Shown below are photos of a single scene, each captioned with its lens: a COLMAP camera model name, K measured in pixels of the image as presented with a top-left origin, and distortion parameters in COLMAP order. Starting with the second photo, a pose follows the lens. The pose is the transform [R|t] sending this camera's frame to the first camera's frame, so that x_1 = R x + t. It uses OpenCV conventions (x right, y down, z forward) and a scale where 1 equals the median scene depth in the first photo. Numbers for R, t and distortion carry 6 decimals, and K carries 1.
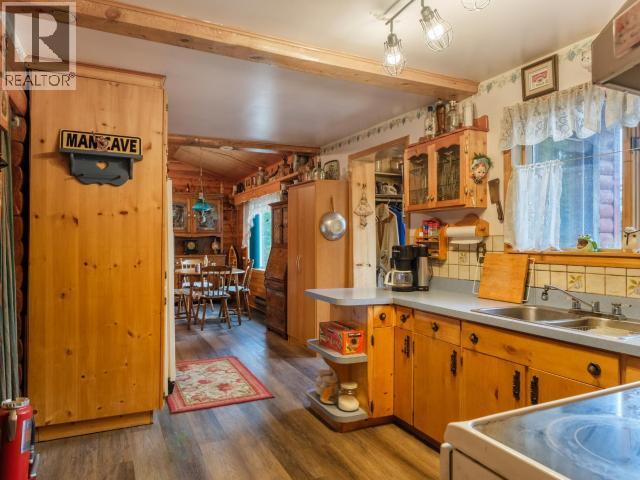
lens RADIAL K [[428.9, 0, 317.1], [0, 428.9, 241.1], [0, 0, 1]] dist [0.002205, -0.001685]
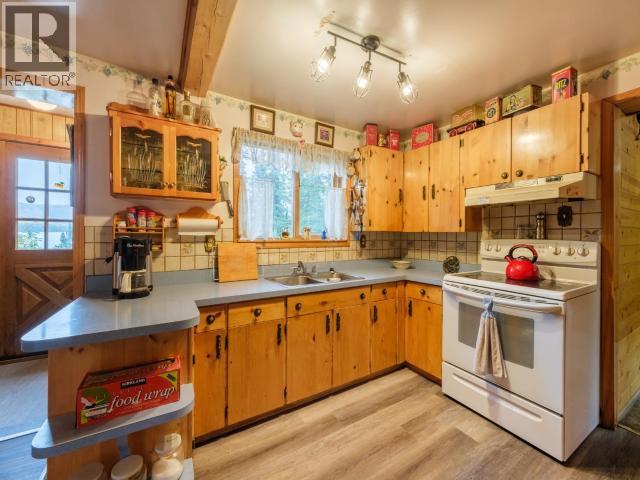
lens RADIAL K [[277.3, 0, 319.6], [0, 277.3, 236.9], [0, 0, 1]] dist [0.004101, -0.000552]
pose [[-0.124618, -0.006392, 0.992184, -0.414472], [-0.000019, 0.999979, 0.006439, 0.006505], [-0.992205, 0.000783, -0.124616, 0.892051]]
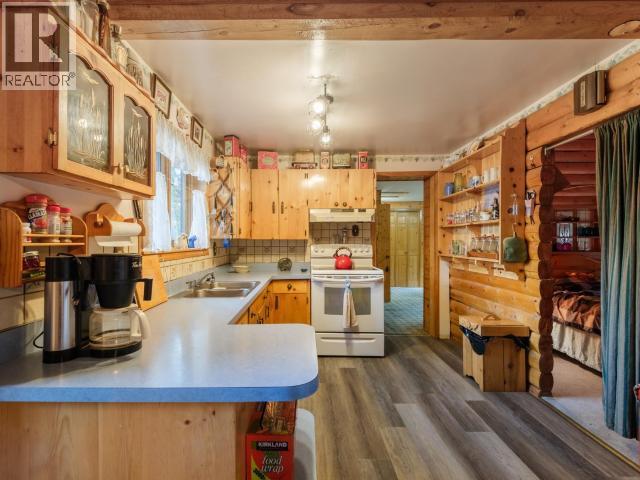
lens RADIAL K [[277.3, 0, 321.8], [0, 277.3, 240.3], [0, 0, 1]] dist [0.004101, -0.000552]
pose [[-0.909404, 0.004949, 0.415885, -0.159099], [0.007019, 0.999969, 0.003448, -0.003966], [-0.415855, 0.006055, -0.909411, 1.441354]]
